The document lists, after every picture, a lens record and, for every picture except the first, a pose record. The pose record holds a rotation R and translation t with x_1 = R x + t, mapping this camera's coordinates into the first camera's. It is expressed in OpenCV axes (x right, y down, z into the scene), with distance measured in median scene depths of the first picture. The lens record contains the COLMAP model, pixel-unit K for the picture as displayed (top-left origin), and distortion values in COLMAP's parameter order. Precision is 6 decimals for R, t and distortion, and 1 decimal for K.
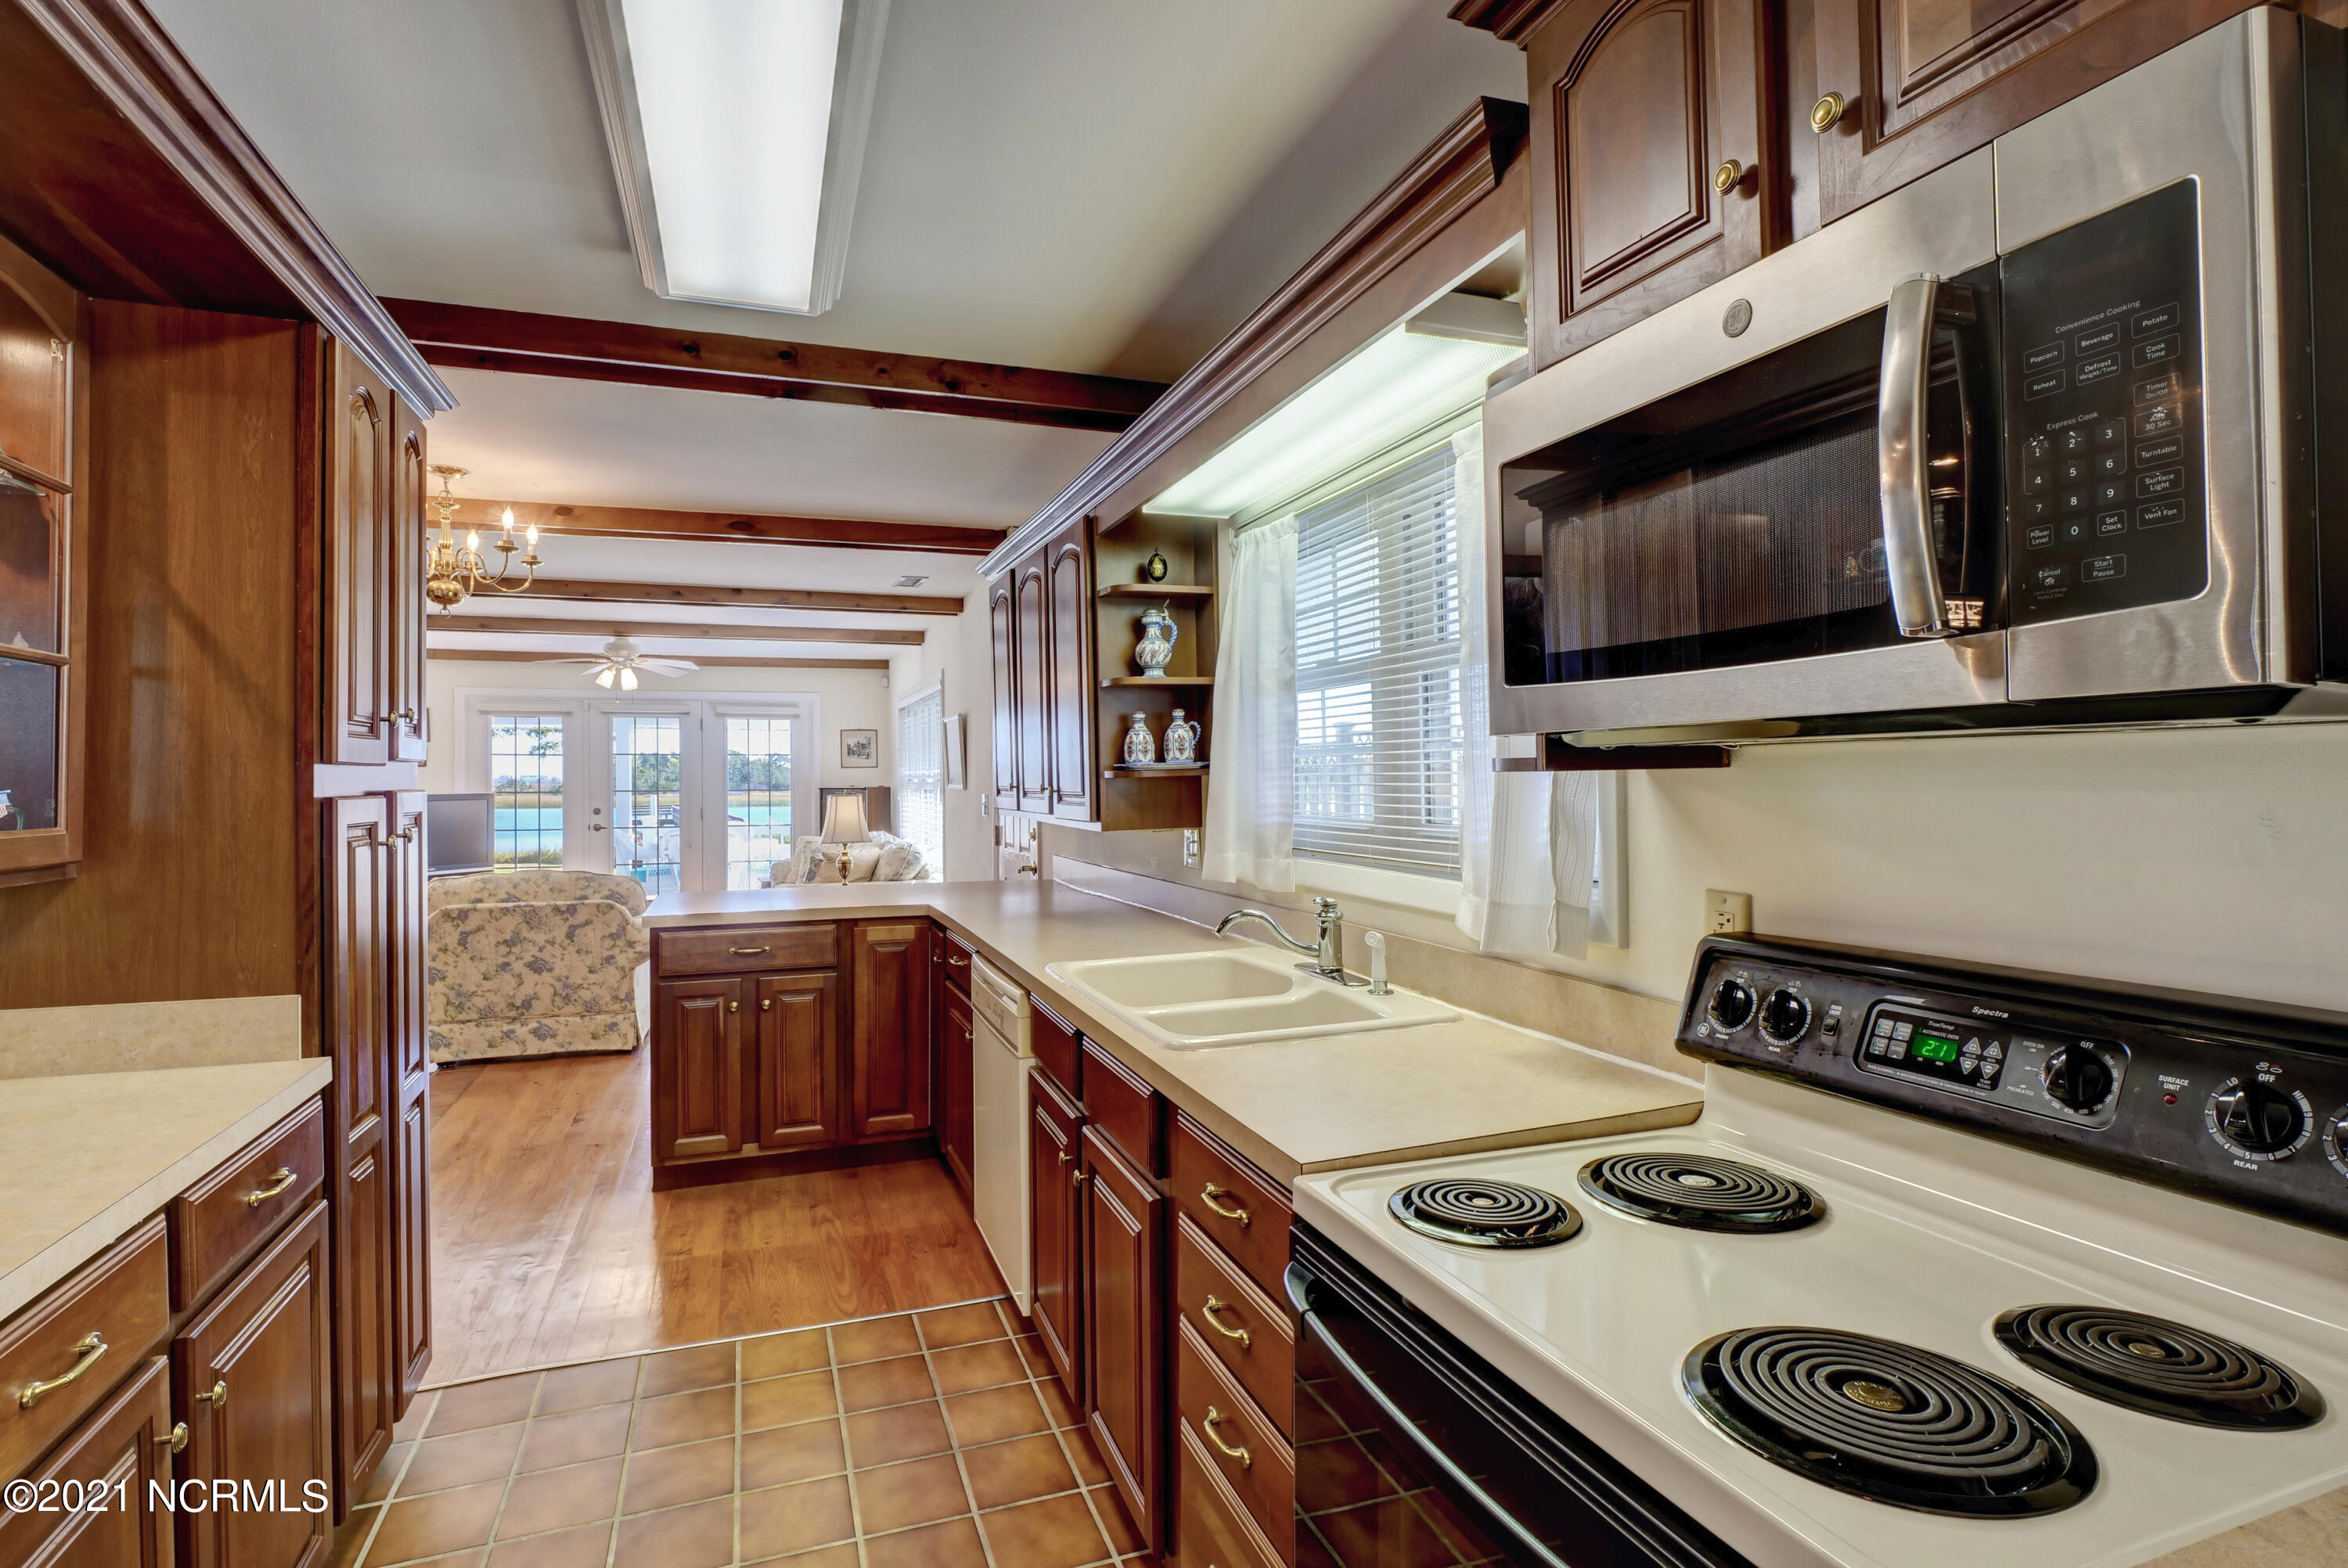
lens RADIAL K [[1144.8, 0, 1169.4], [0, 1144.8, 774.8], [0, 0, 1]] dist [-0.006151, -0.000428]
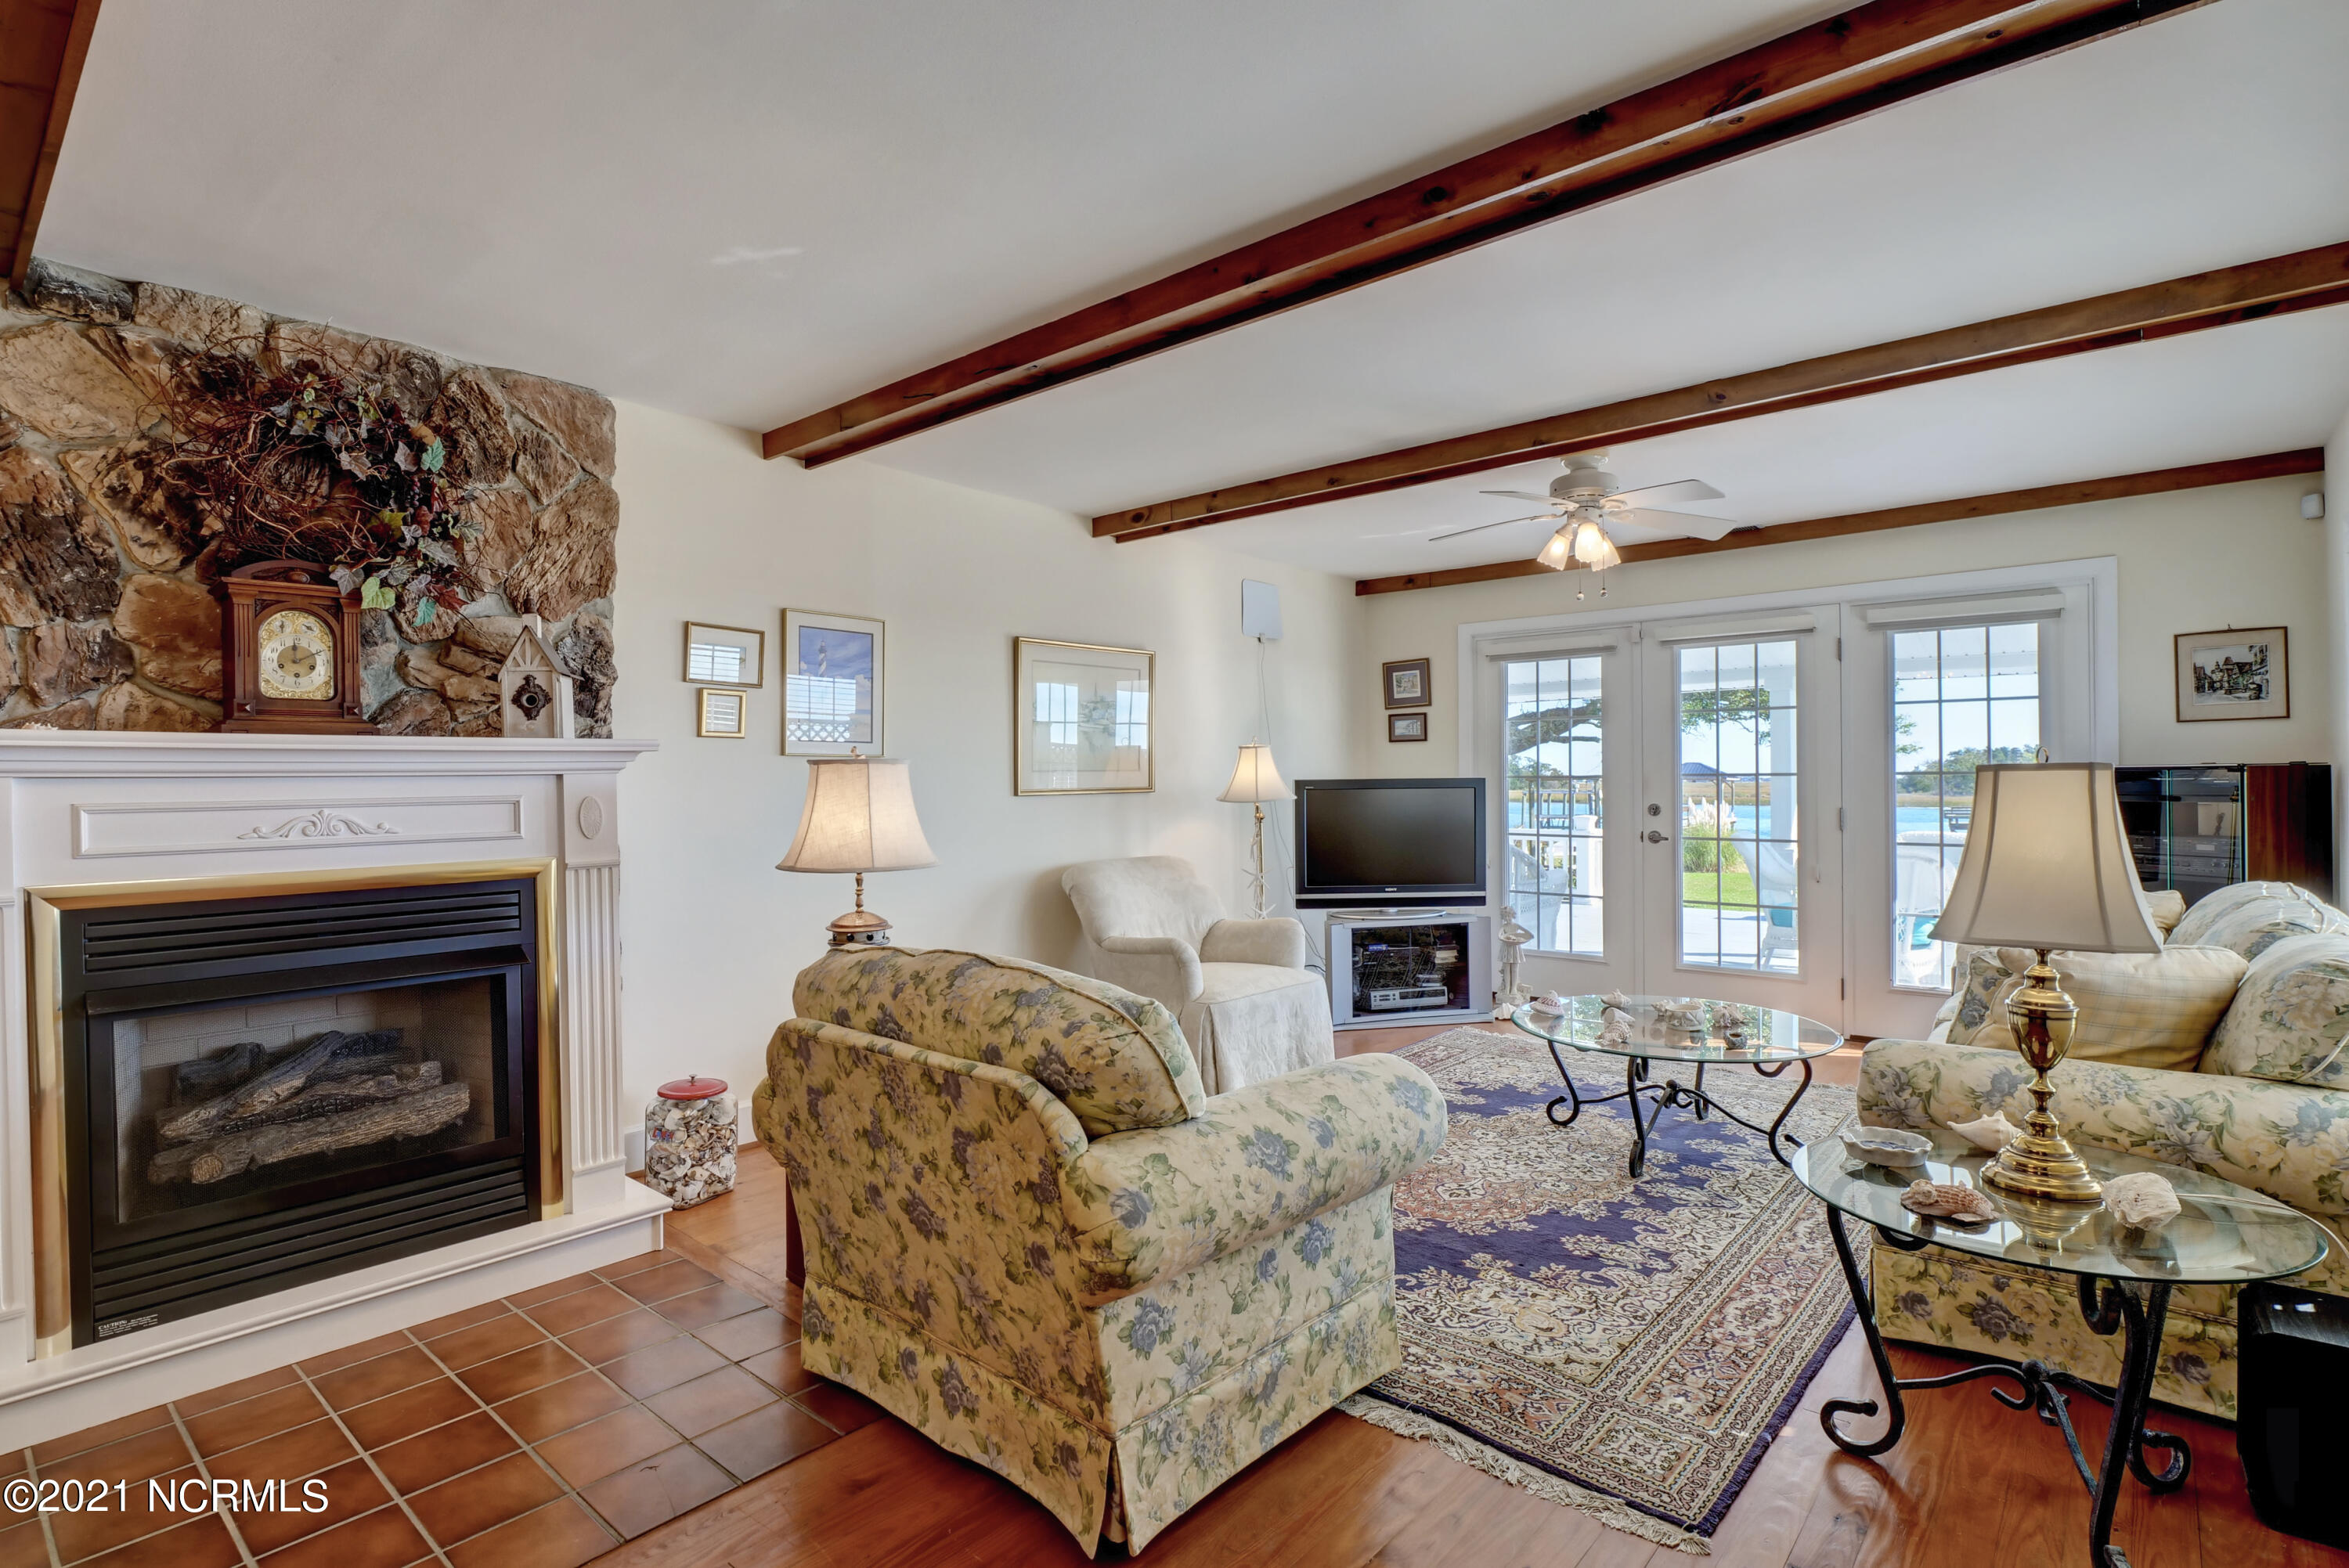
lens RADIAL K [[1145.4, 0, 1171.8], [0, 1145.4, 788.6], [0, 0, 1]] dist [-0.006151, -0.000428]
pose [[0.493014, 0.008025, -0.869985, -0.188693], [0.001911, 0.999945, 0.010307, 0.025419], [0.870019, -0.006744, 0.492971, 0.865713]]
